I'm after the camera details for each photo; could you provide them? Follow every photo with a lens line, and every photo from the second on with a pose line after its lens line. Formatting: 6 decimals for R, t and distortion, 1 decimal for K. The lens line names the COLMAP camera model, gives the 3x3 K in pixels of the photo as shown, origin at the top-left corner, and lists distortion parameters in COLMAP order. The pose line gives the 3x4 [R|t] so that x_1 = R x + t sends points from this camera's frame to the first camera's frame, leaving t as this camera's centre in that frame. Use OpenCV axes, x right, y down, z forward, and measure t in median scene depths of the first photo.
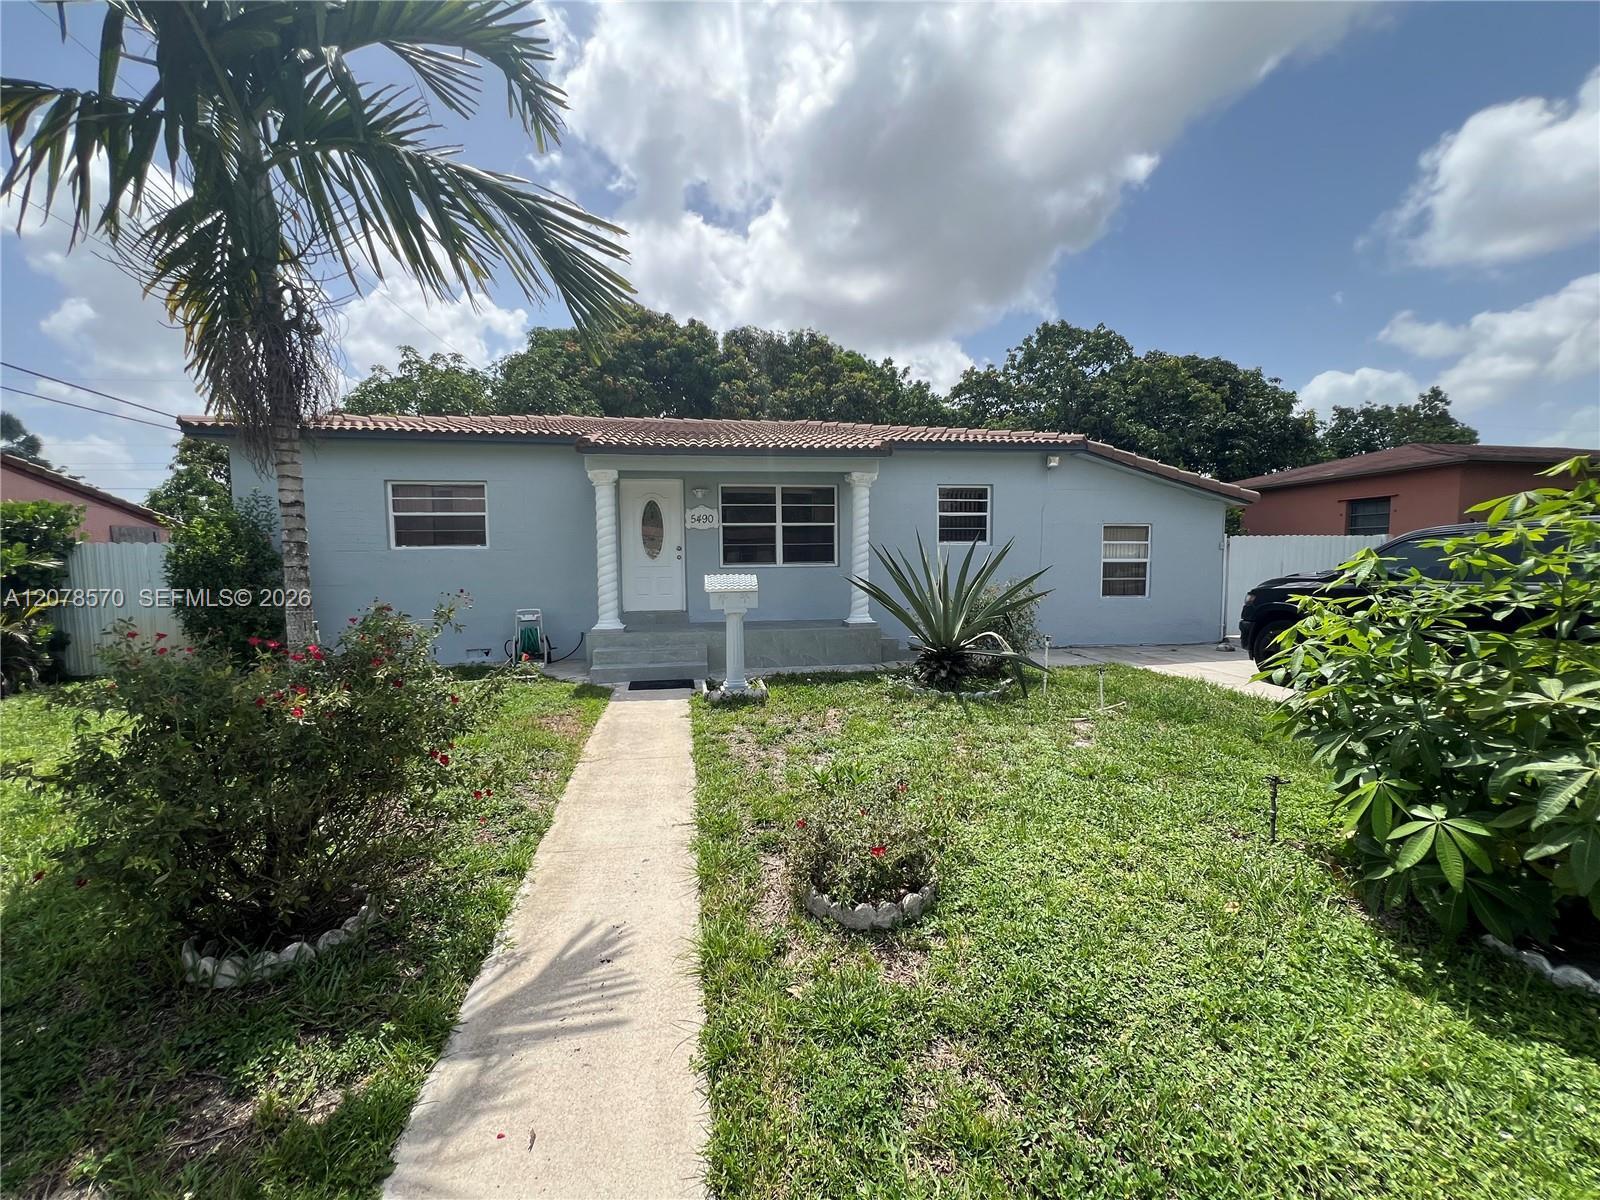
lens RADIAL K [[643.2, 0, 798.1], [0, 643.2, 606.0], [0, 0, 1]] dist [-0.001094, 0.000251]
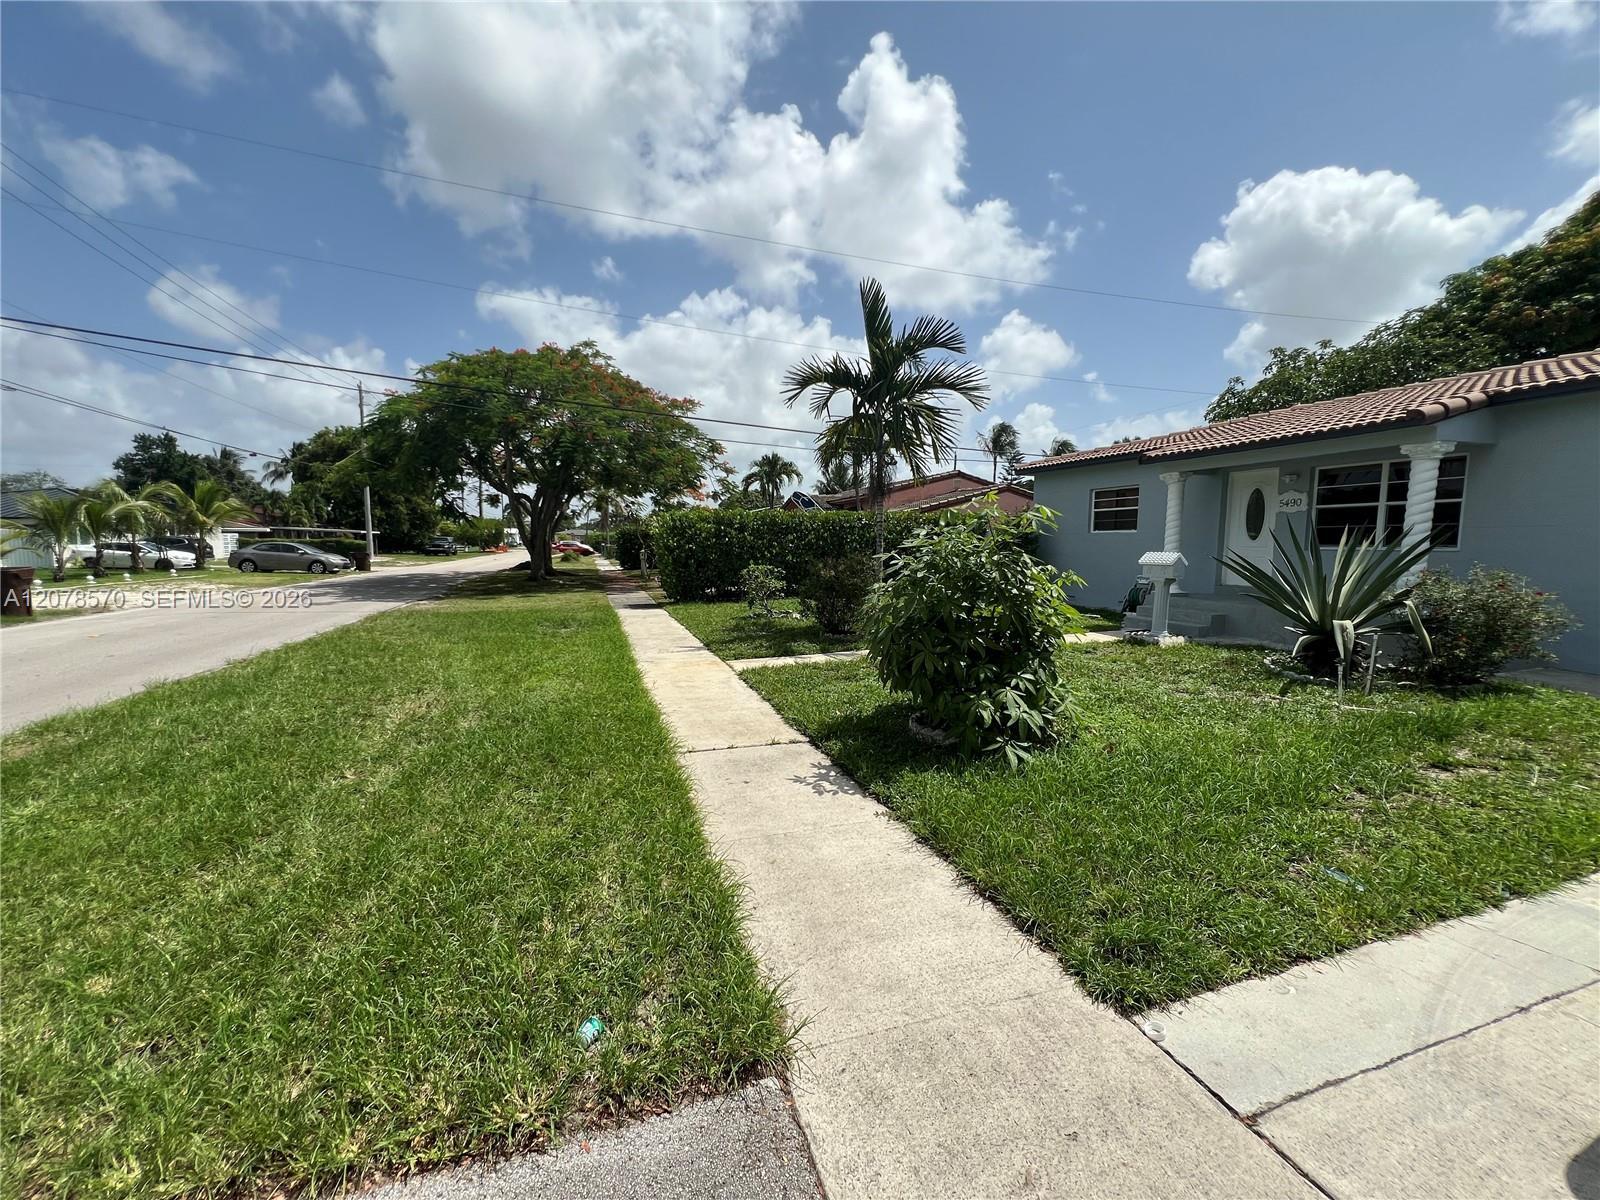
lens RADIAL K [[643.2, 0, 783.6], [0, 643.2, 595.0], [0, 0, 1]] dist [-0.001094, 0.000251]
pose [[0.140273, 0.092744, -0.985760, 0.766960], [-0.075731, 0.993692, 0.082714, -0.008270], [0.987212, 0.063050, 0.146412, 0.027513]]
